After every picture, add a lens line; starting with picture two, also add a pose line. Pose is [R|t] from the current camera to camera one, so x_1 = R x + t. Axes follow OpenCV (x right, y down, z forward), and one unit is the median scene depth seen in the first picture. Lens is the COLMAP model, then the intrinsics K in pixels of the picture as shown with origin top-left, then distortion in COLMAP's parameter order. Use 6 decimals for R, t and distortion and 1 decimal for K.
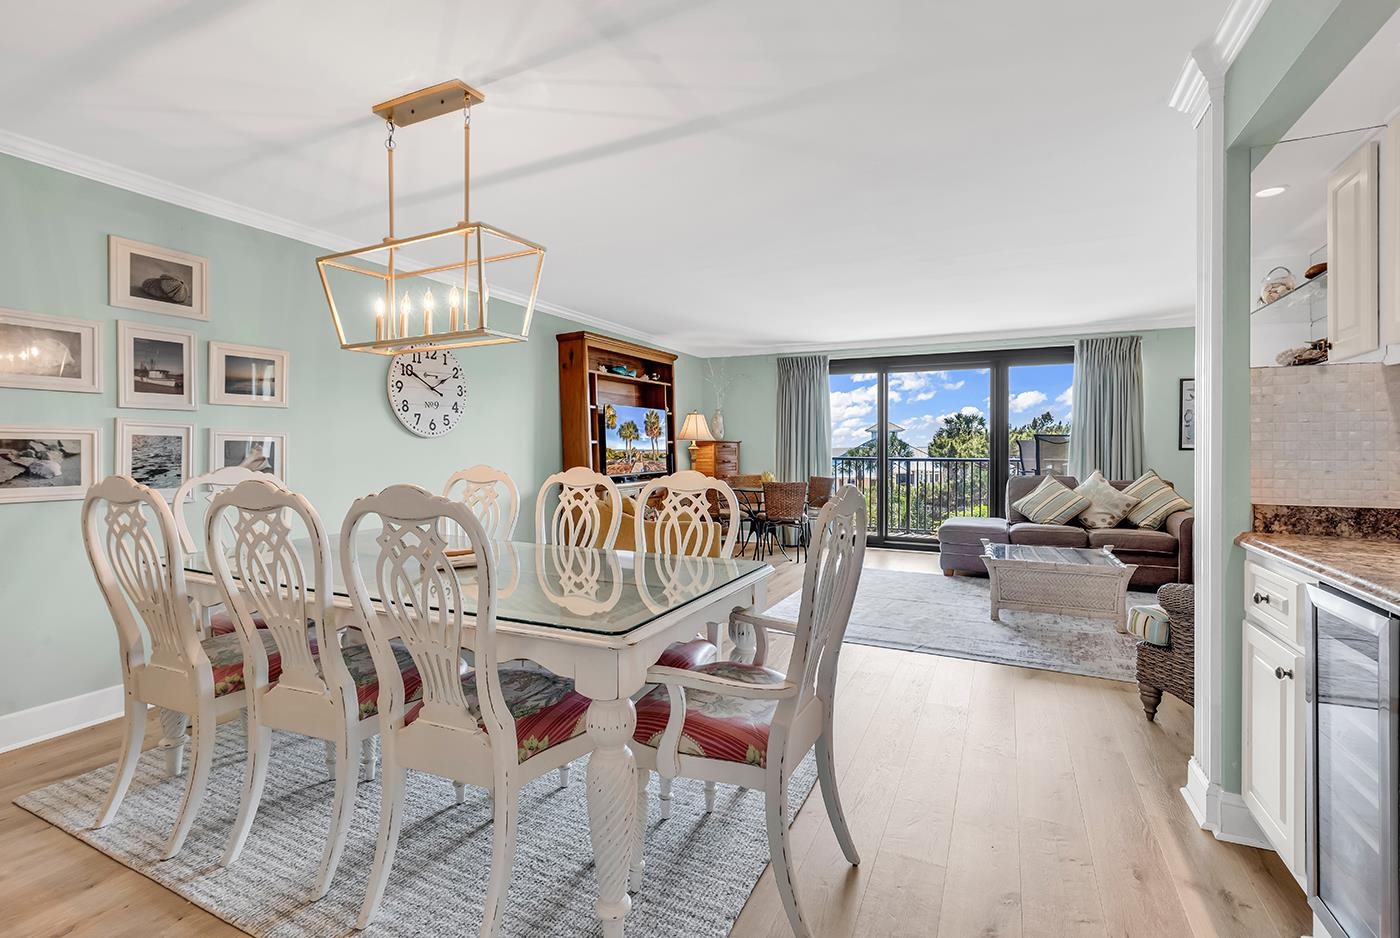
lens RADIAL K [[663.5, 0, 720.0], [0, 663.5, 452.3], [0, 0, 1]] dist [-0.000321, -0.000602]
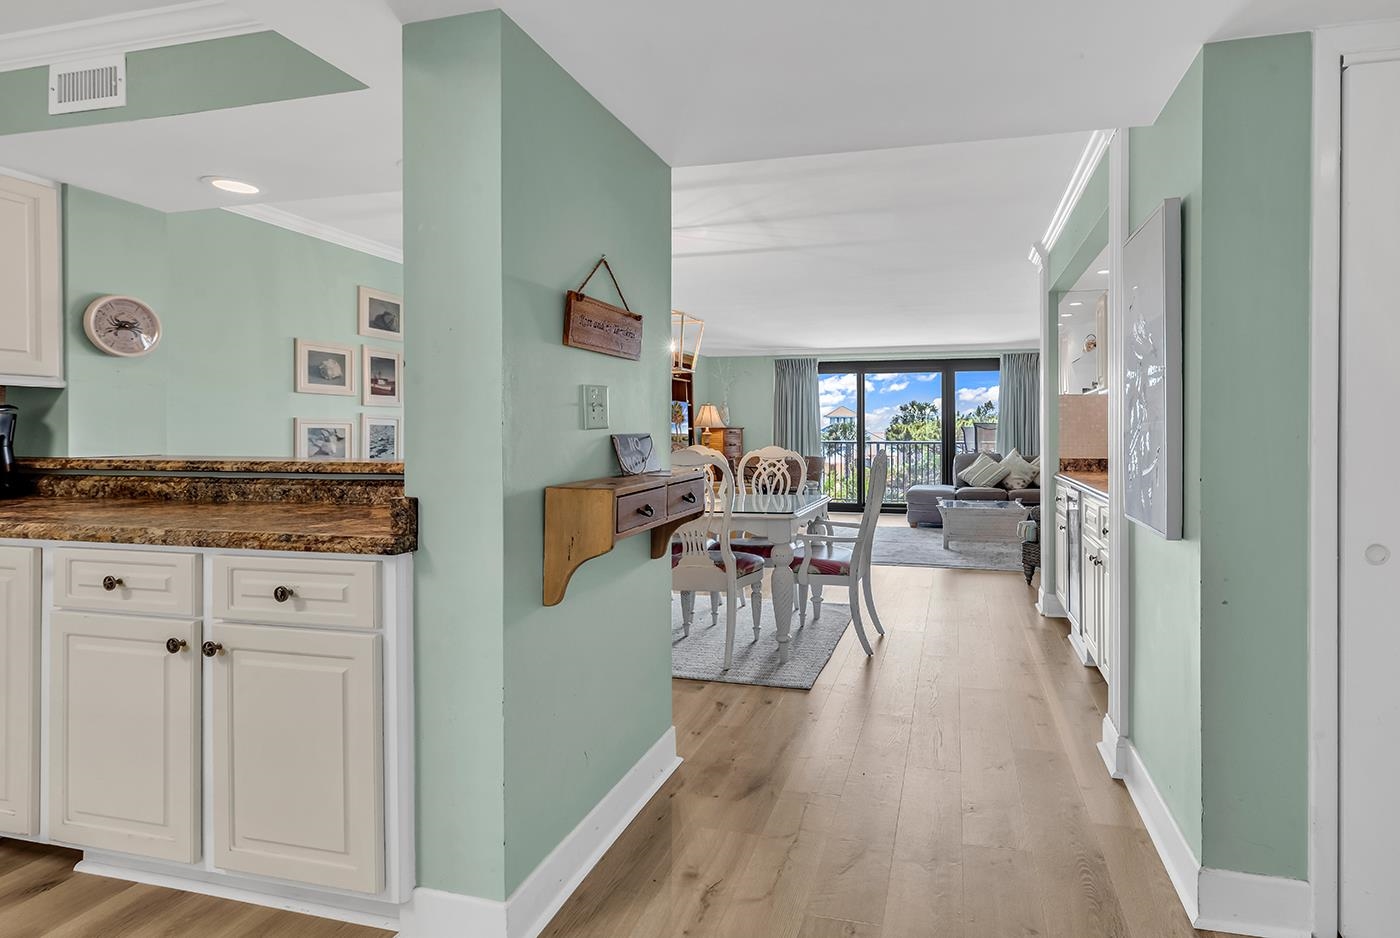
lens RADIAL K [[684.4, 0, 787.9], [0, 684.4, 433.1], [0, 0, 1]] dist [0.002343, 0.000556]
pose [[0.986087, -0.002566, 0.166209, -0.148698], [0.003799, 0.999968, -0.007099, 0.003219], [-0.166185, 0.007632, 0.986065, -0.357609]]
